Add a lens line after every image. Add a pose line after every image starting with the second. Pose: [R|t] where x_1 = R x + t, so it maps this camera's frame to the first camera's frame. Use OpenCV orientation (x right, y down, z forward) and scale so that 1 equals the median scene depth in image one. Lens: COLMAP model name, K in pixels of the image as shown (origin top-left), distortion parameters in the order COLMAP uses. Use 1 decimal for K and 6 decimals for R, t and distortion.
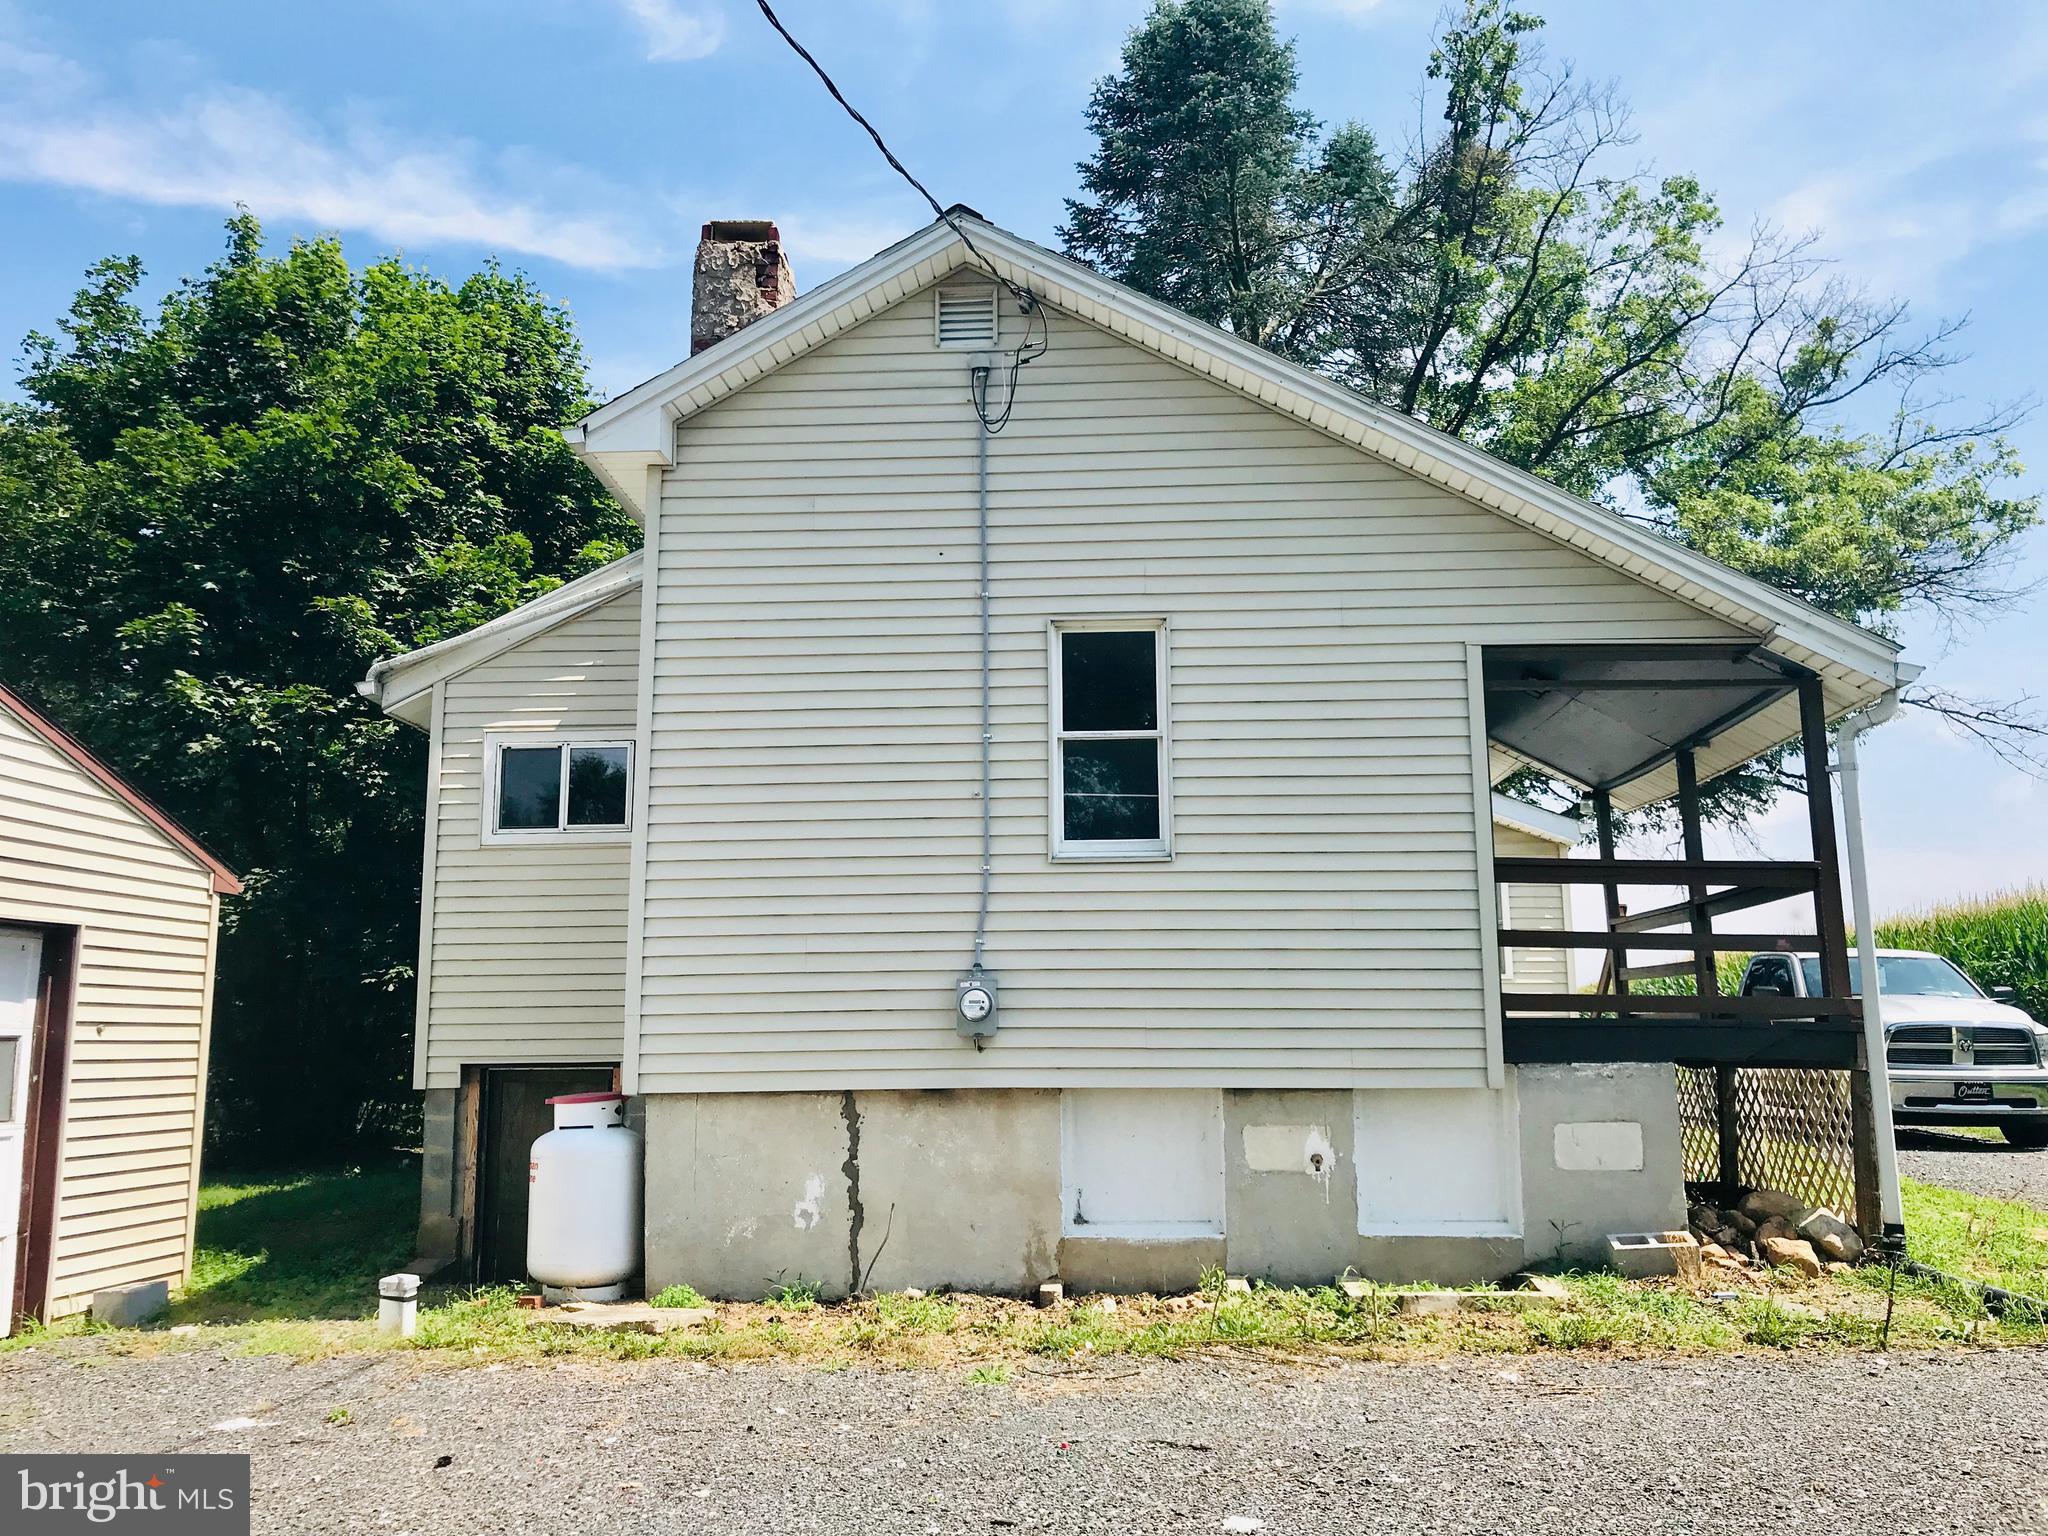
lens RADIAL K [[1667.9, 0, 1022.5], [0, 1667.9, 748.2], [0, 0, 1]] dist [0.100809, -0.211290]
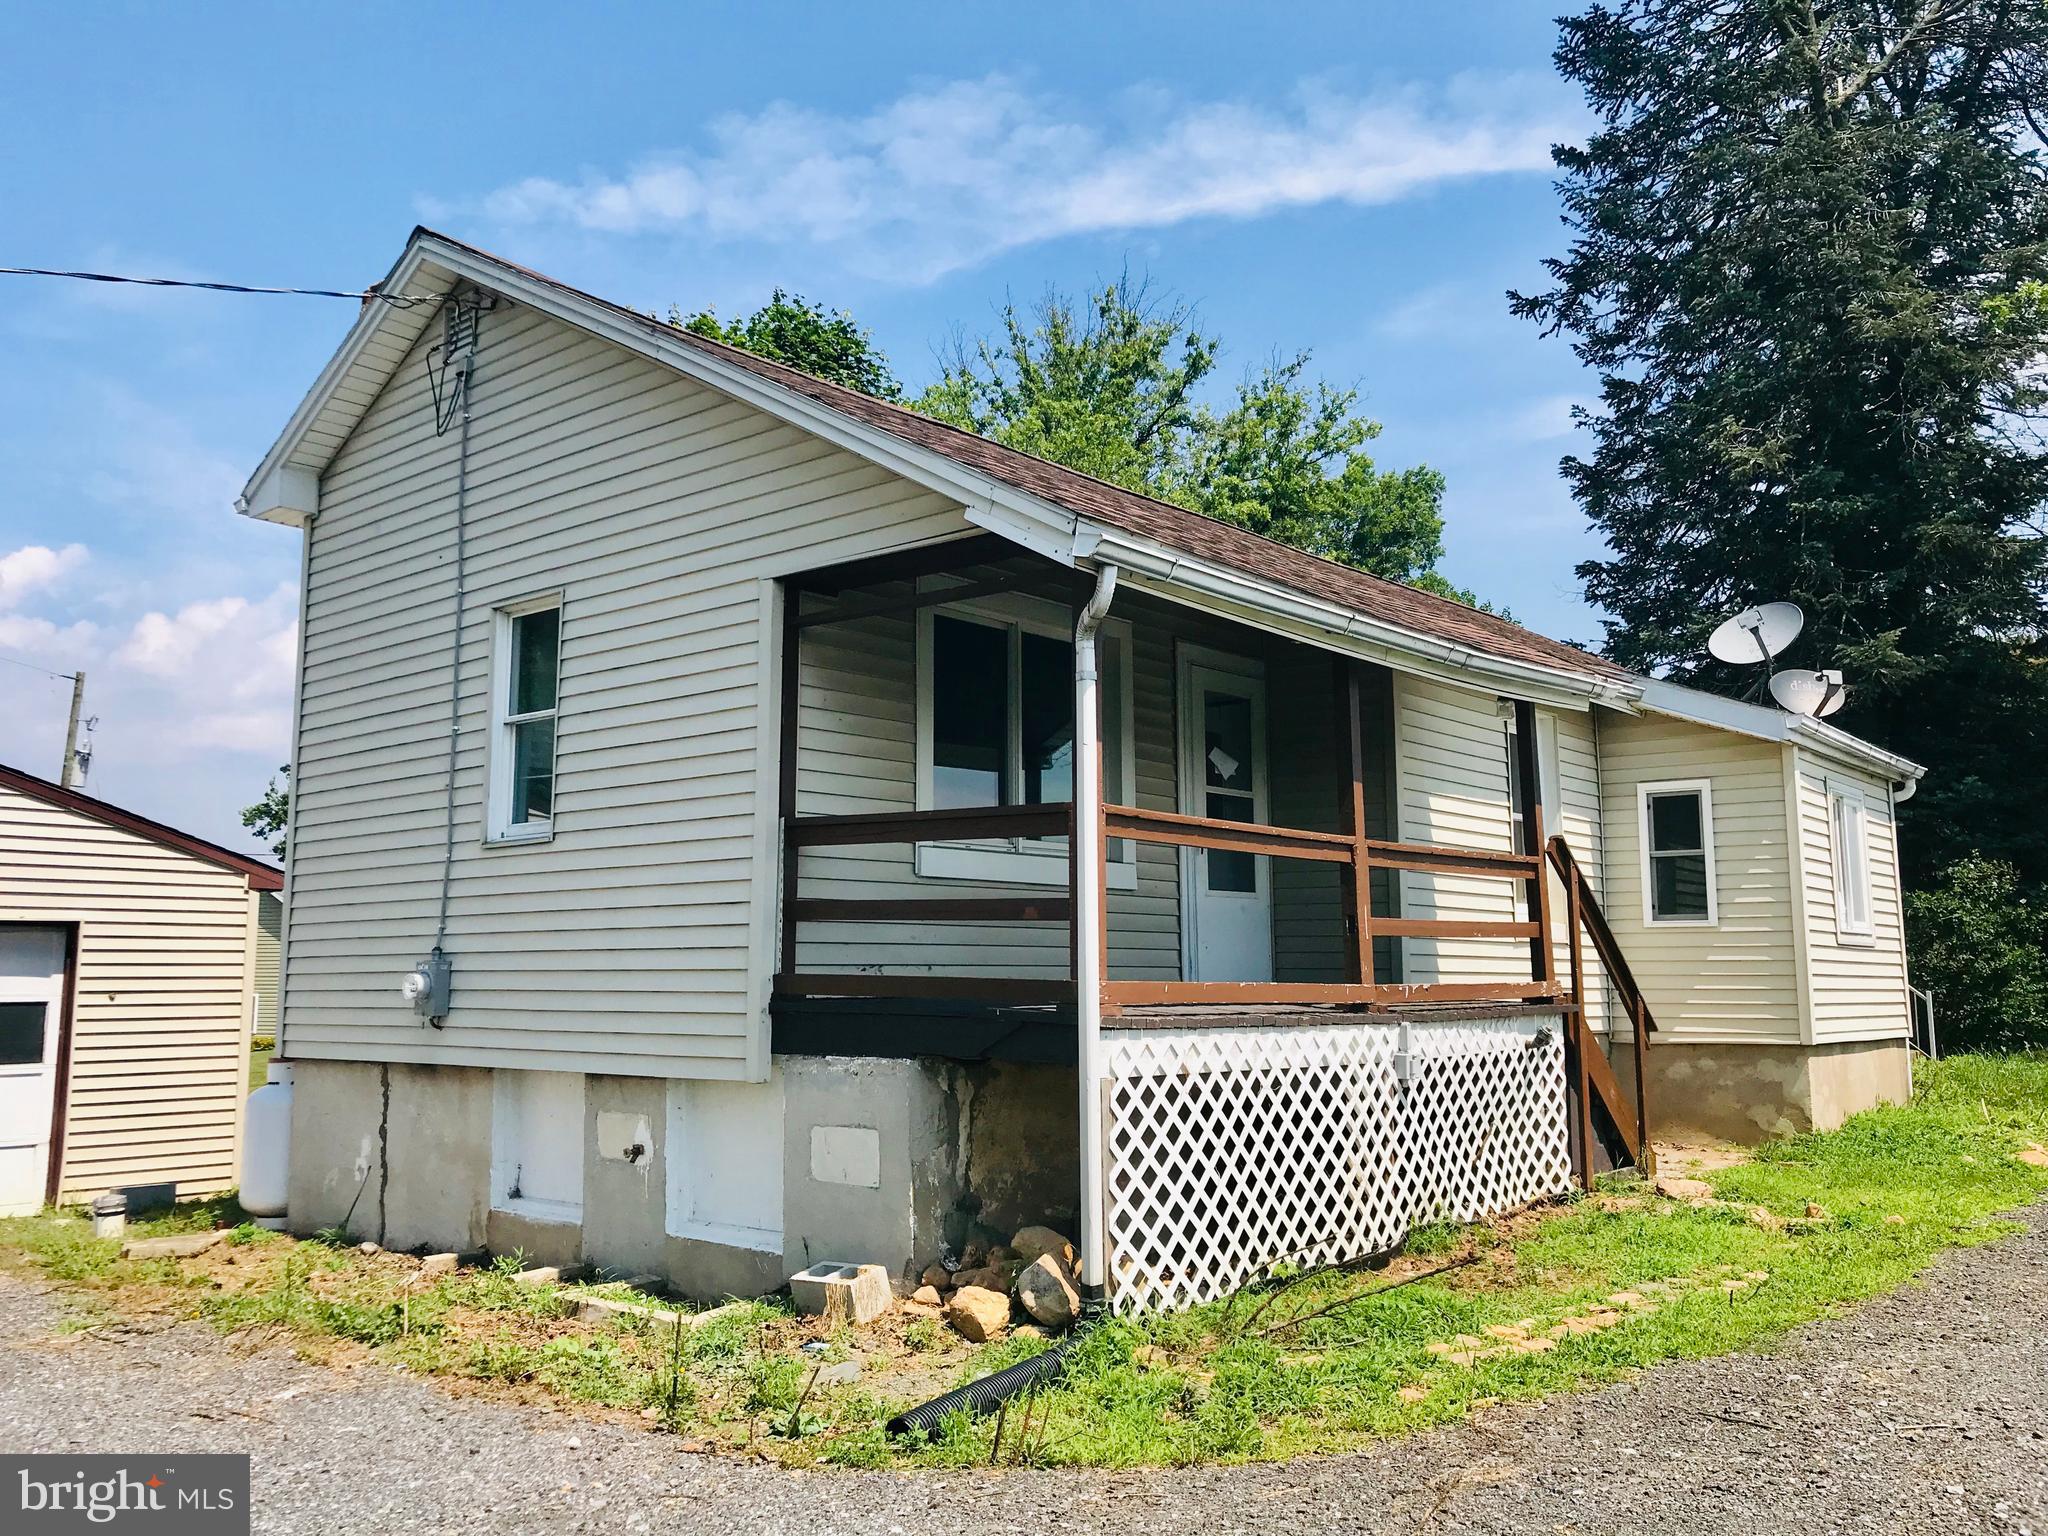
lens RADIAL K [[1687.6, 0, 1017.7], [0, 1687.6, 743.4], [0, 0, 1]] dist [0.005703, -0.007188]
pose [[0.794512, -0.079379, -0.602038, 0.911584], [0.103427, 0.994623, 0.005352, 0.033594], [0.598376, -0.066519, 0.798449, 0.376996]]
